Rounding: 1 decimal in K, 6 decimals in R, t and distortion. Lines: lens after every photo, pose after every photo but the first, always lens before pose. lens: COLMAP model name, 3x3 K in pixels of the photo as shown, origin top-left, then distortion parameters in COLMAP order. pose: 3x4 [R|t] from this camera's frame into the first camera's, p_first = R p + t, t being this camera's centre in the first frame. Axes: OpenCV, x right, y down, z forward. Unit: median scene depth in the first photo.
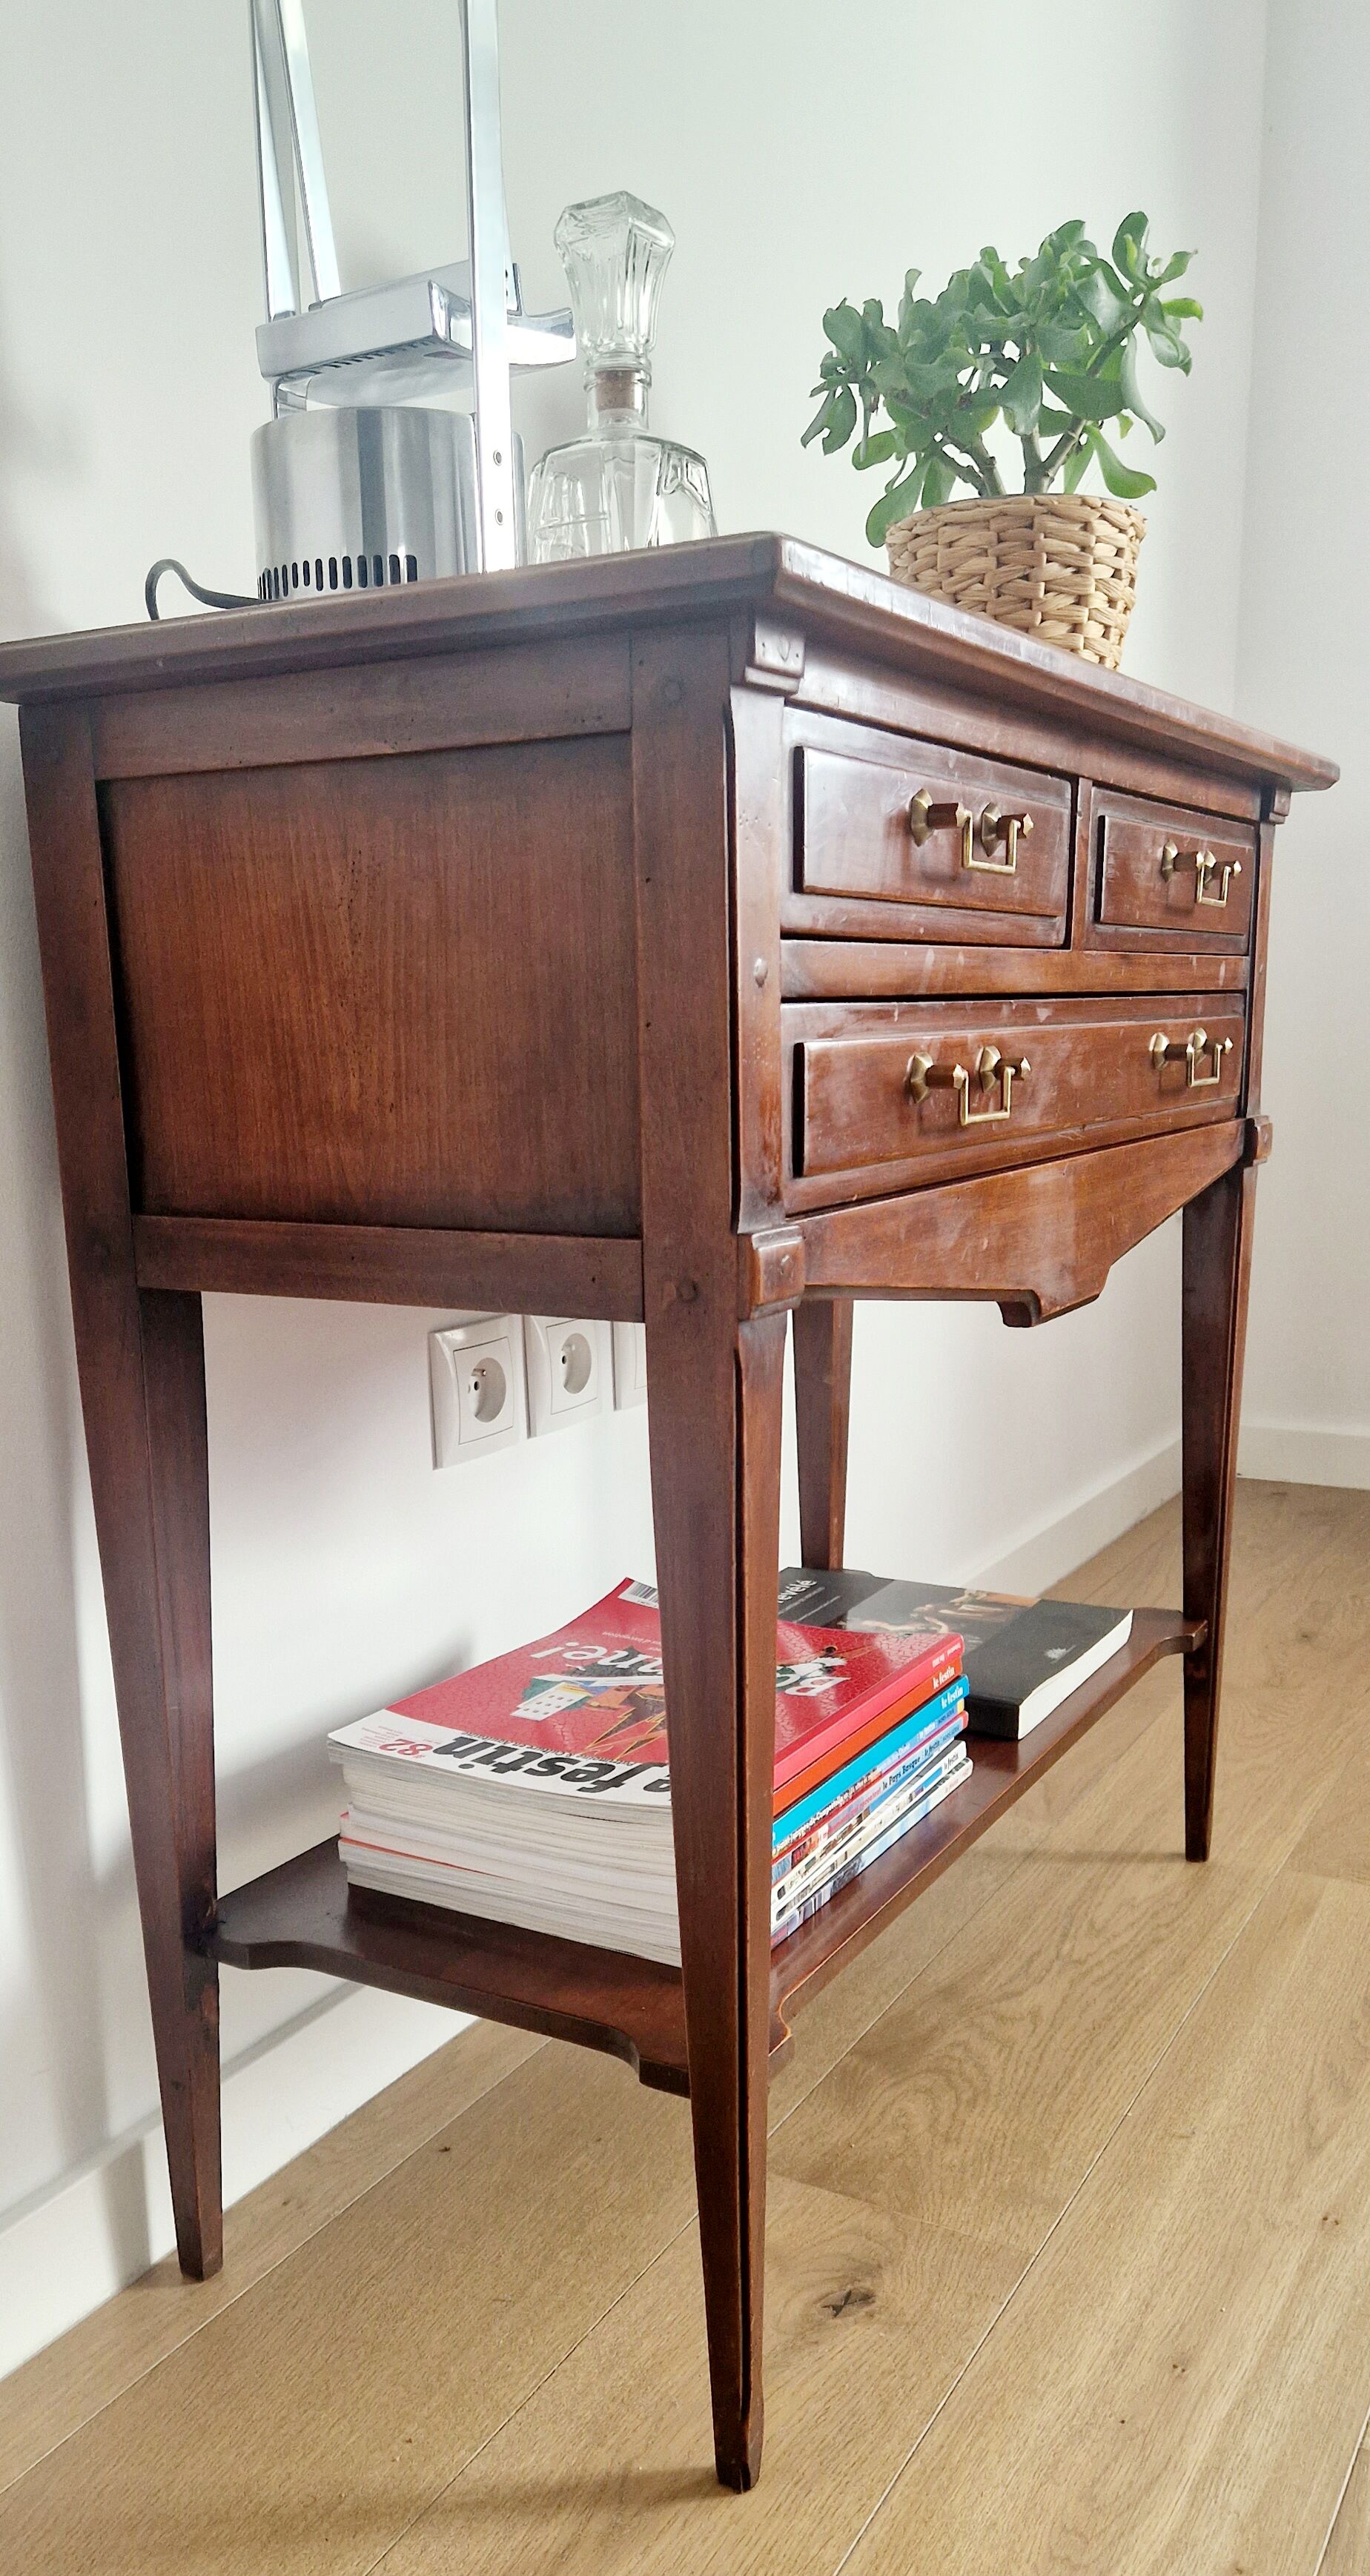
lens RADIAL K [[1985.4, 0, 640.5], [0, 1985.4, 1485.8], [0, 0, 1]] dist [0.079061, -0.056872]
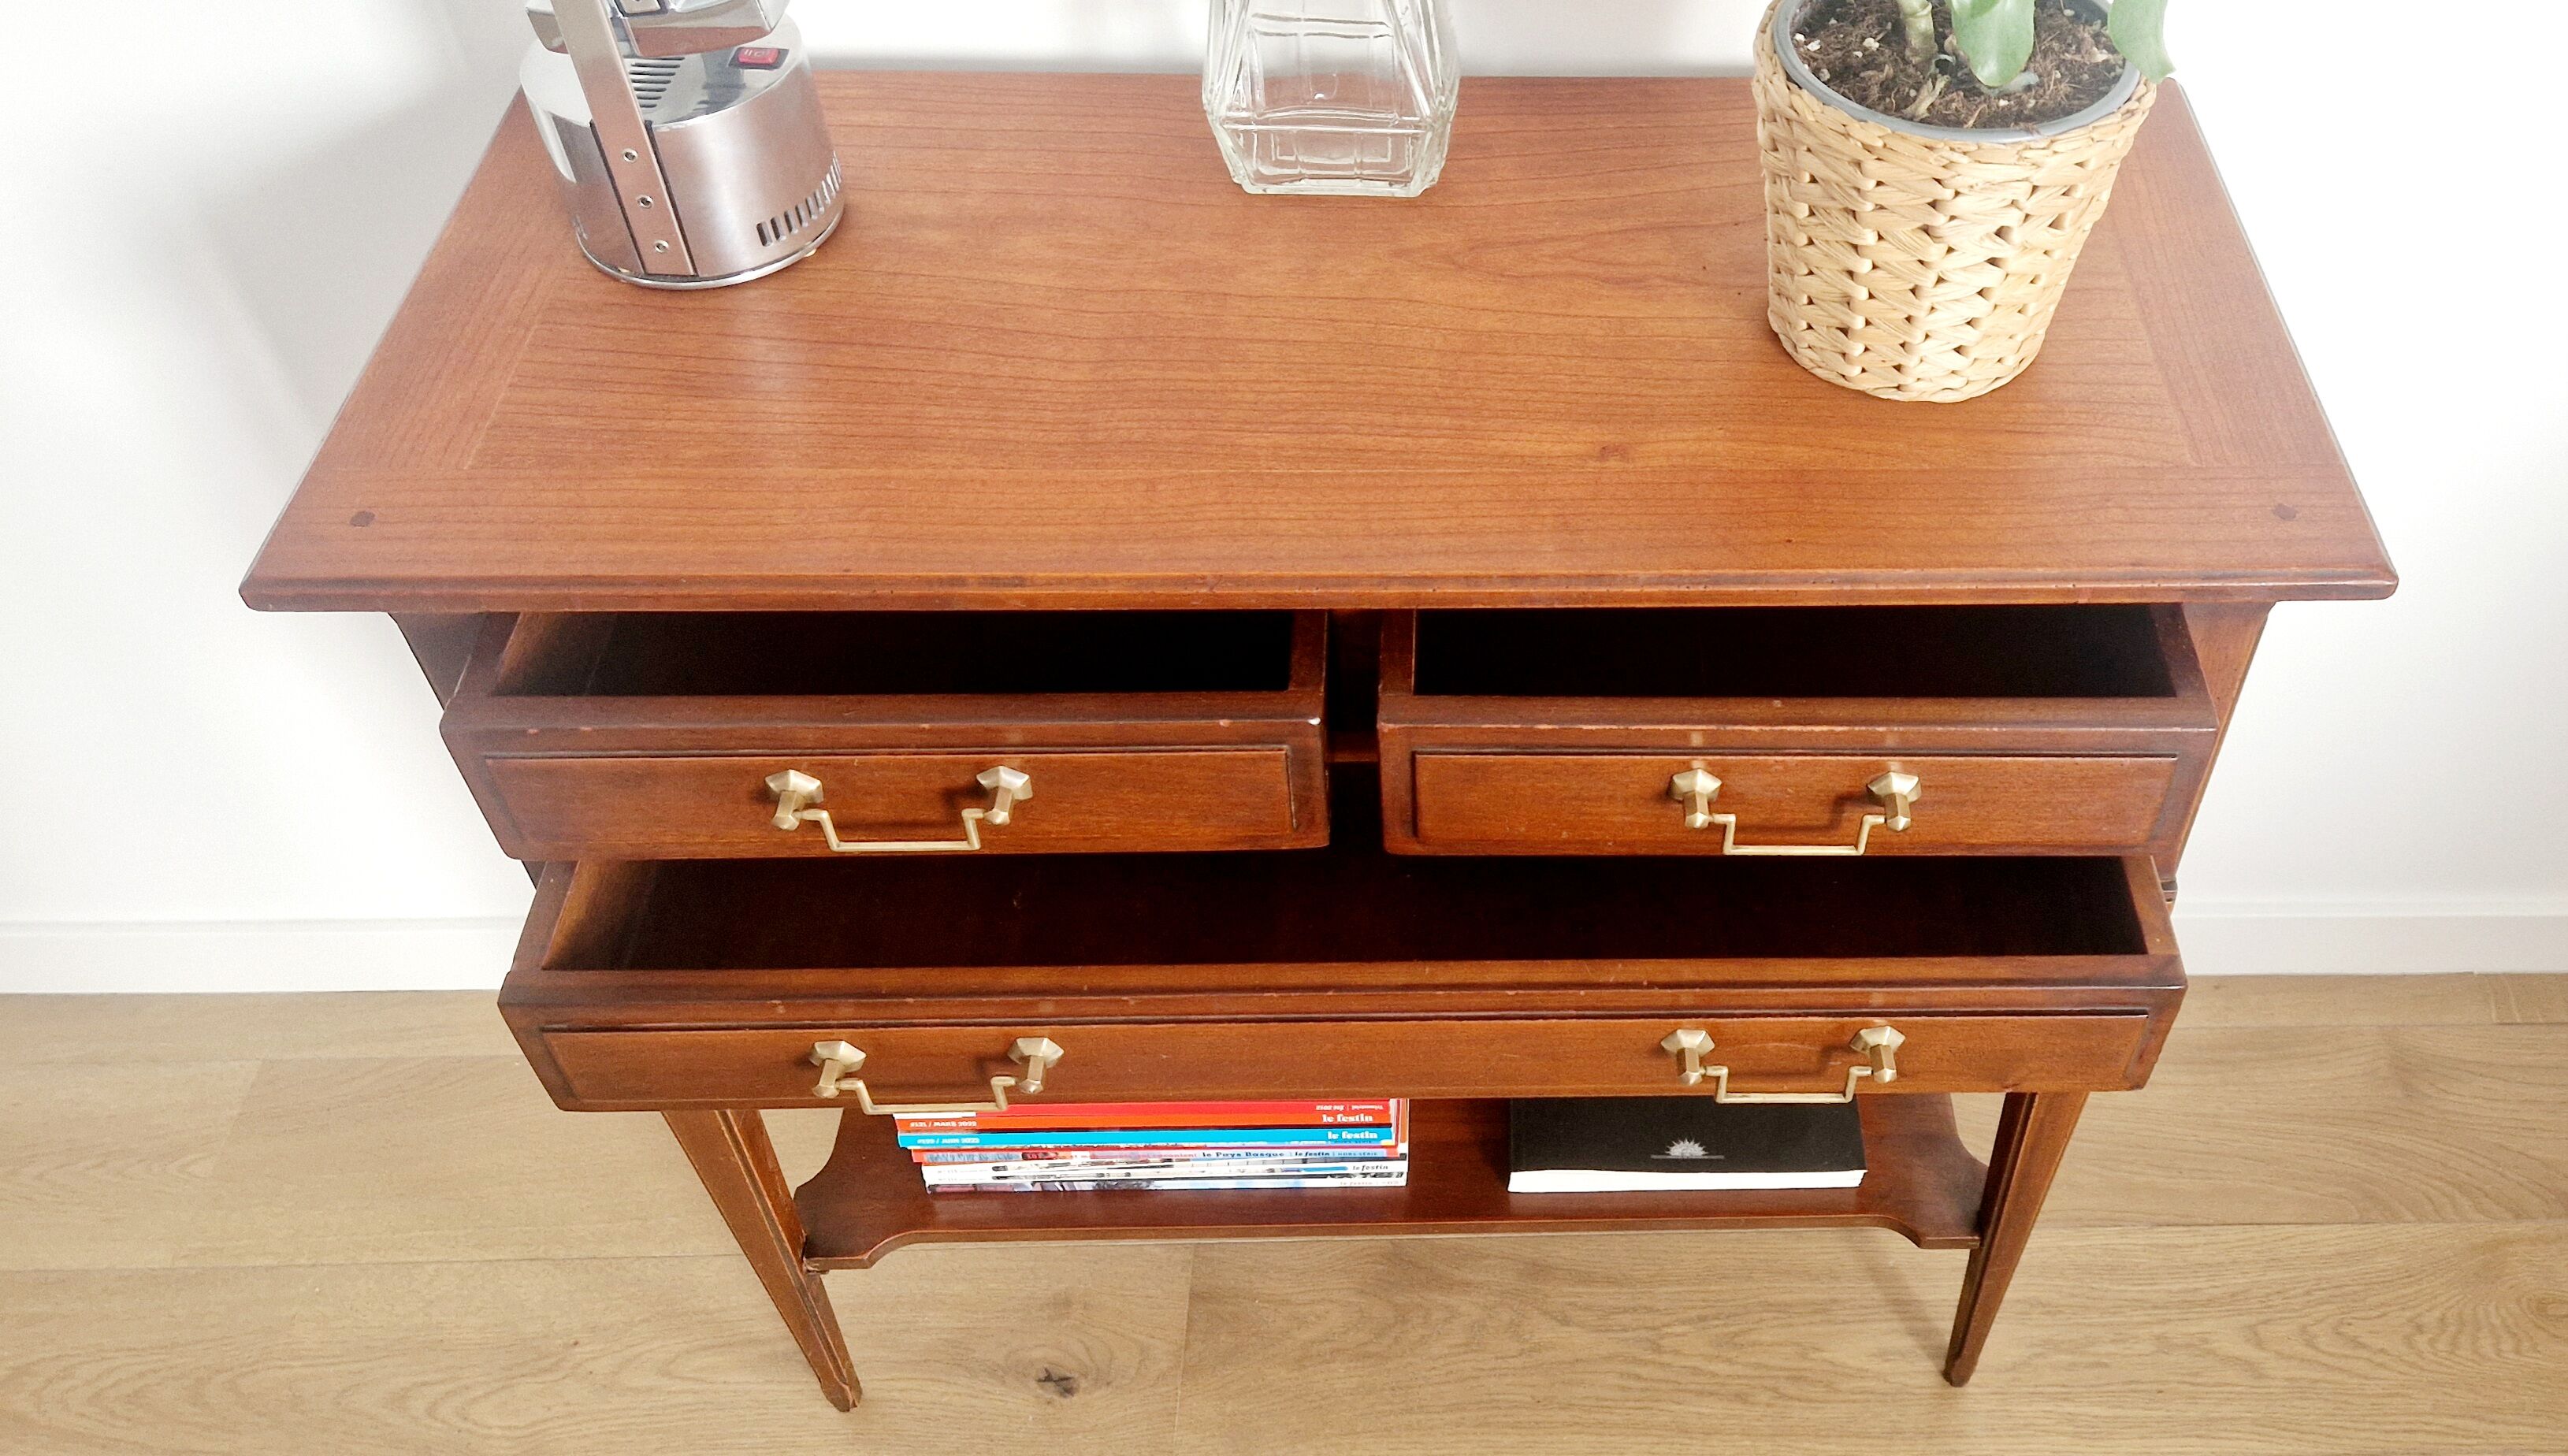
lens RADIAL K [[2106.6, 0, 1551.7], [0, 2106.6, 746.7], [0, 0, 1]] dist [0.067048, -0.041051]
pose [[0.532681, 0.643205, -0.550035, 0.783272], [-0.228461, 0.735074, 0.638335, -0.882257], [0.814897, -0.214367, 0.538507, 0.594438]]
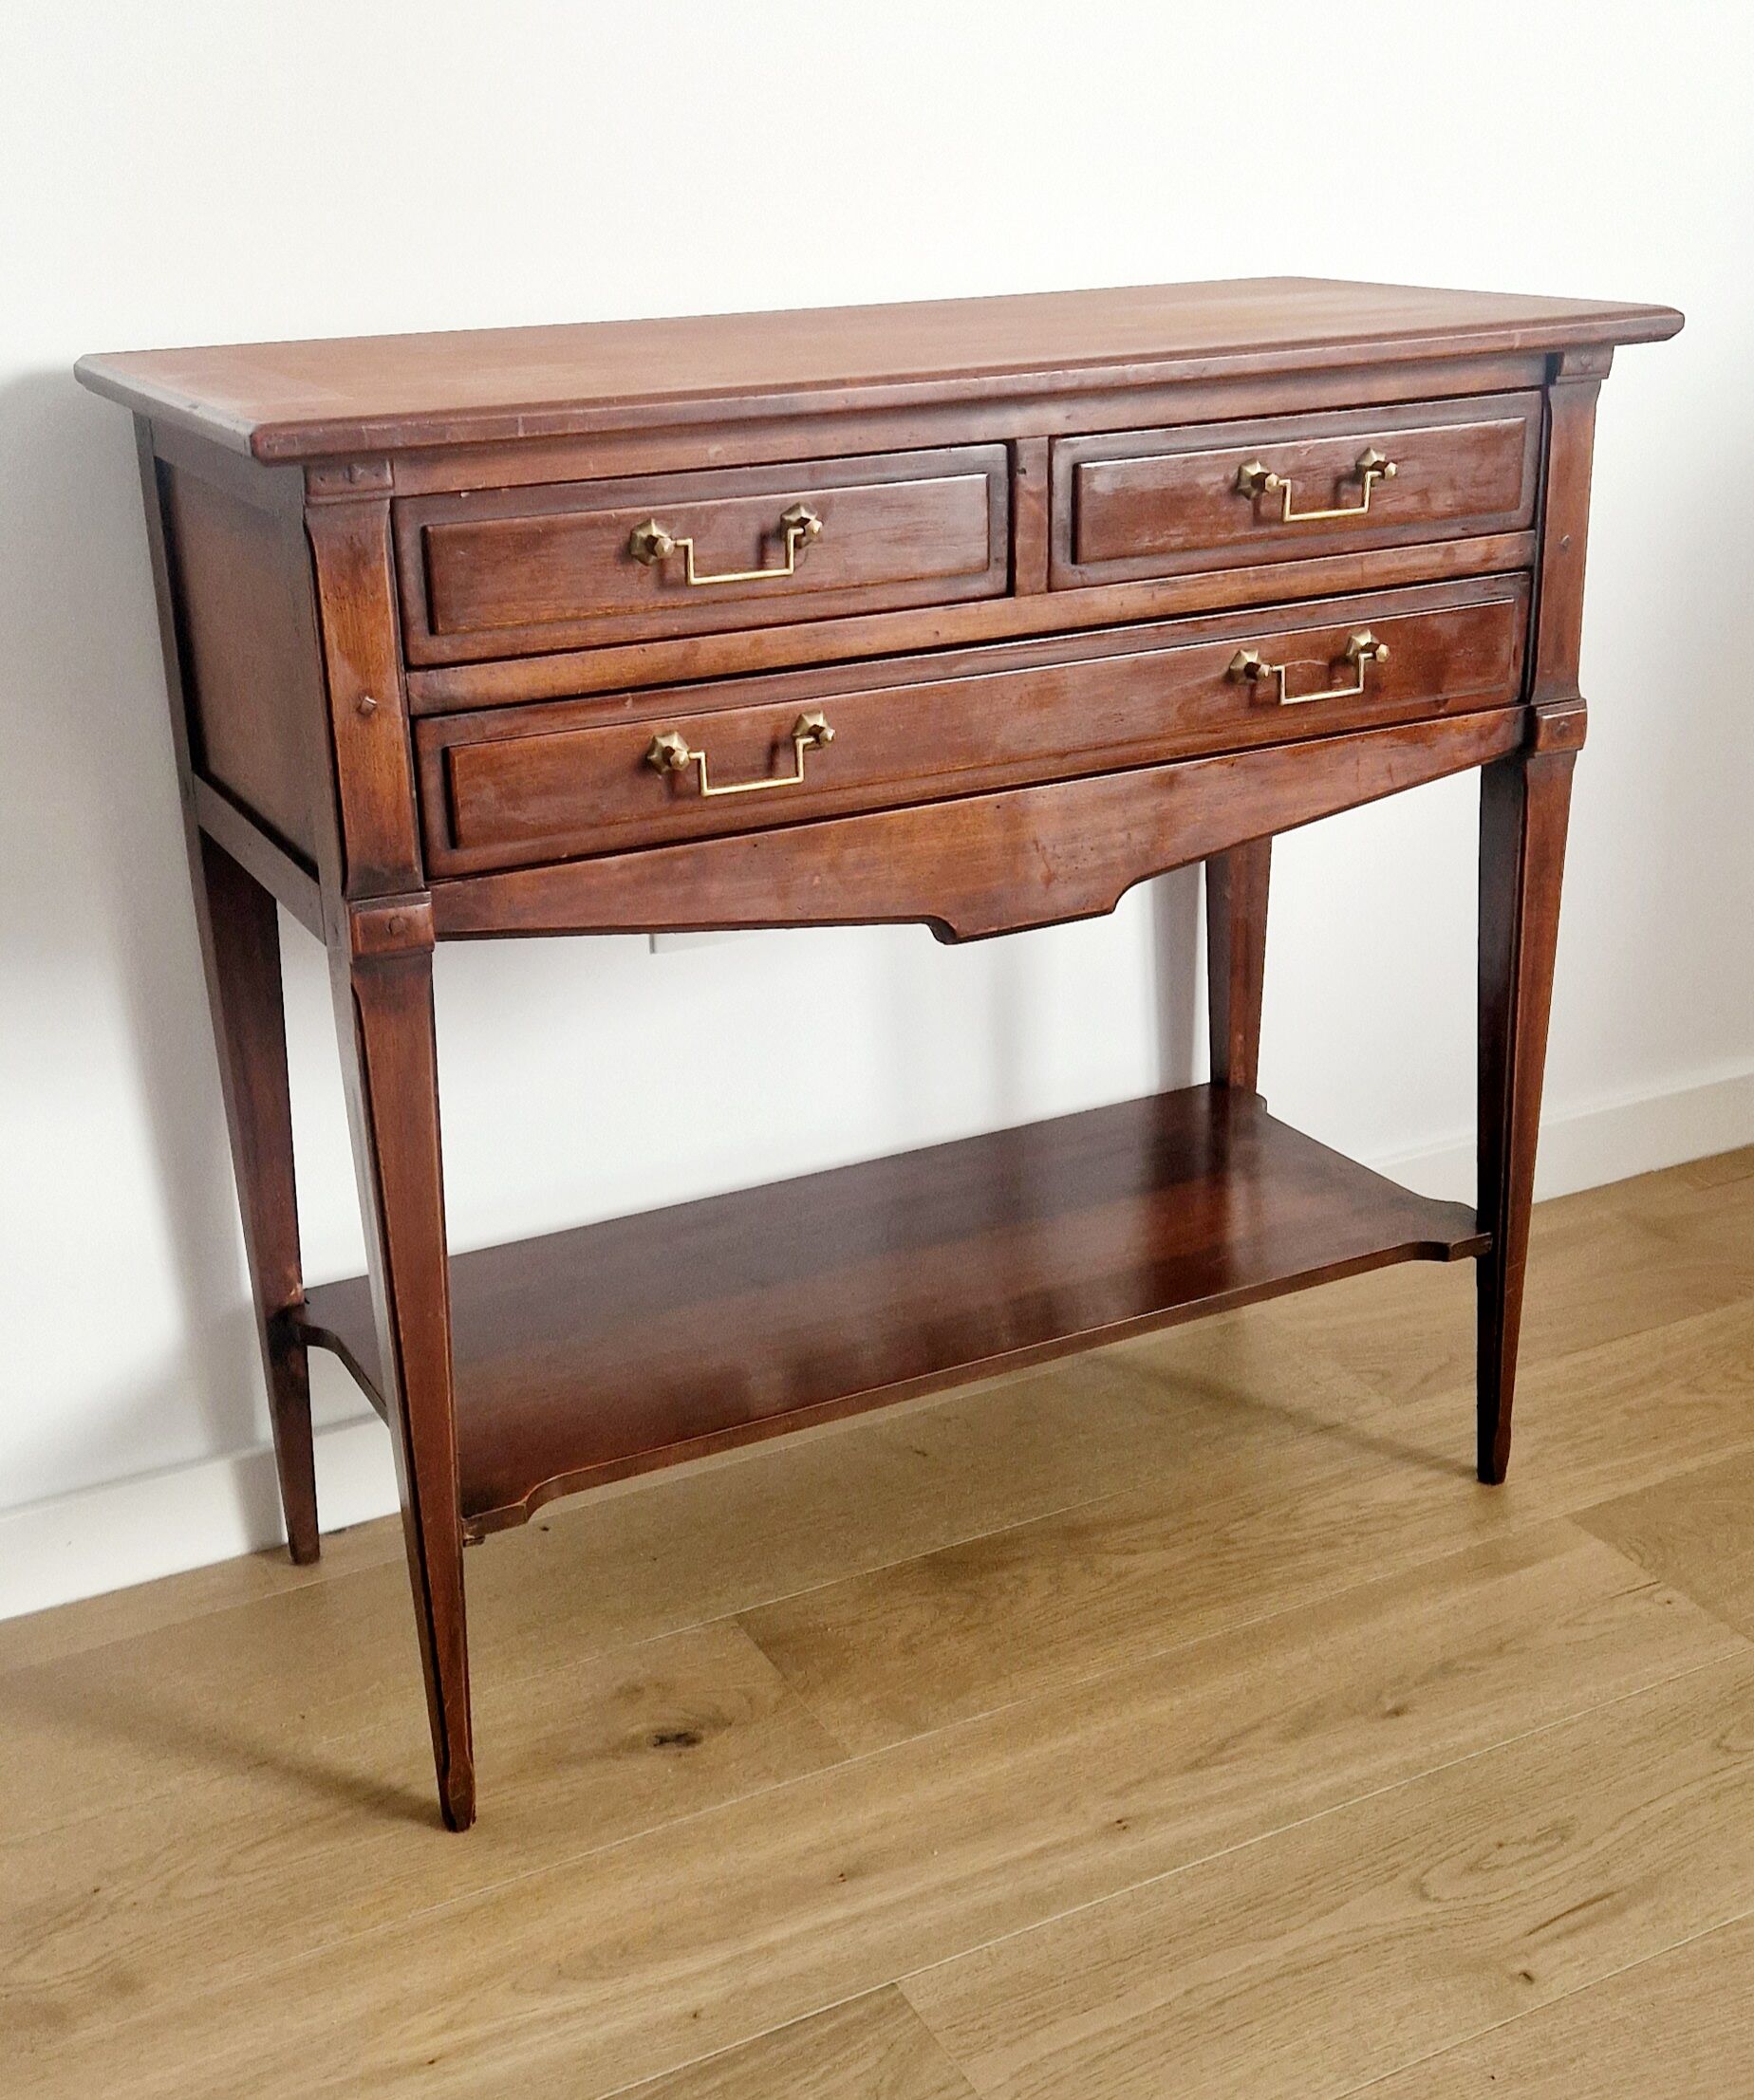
lens RADIAL K [[2530.3, 0, 876.2], [0, 2530.3, 992.3], [0, 0, 1]] dist [0.069120, 0.000000]
pose [[0.848756, 0.180414, -0.497055, 0.862120], [-0.117751, 0.980879, 0.154958, -0.267054], [0.515508, -0.072993, 0.853770, -0.179517]]
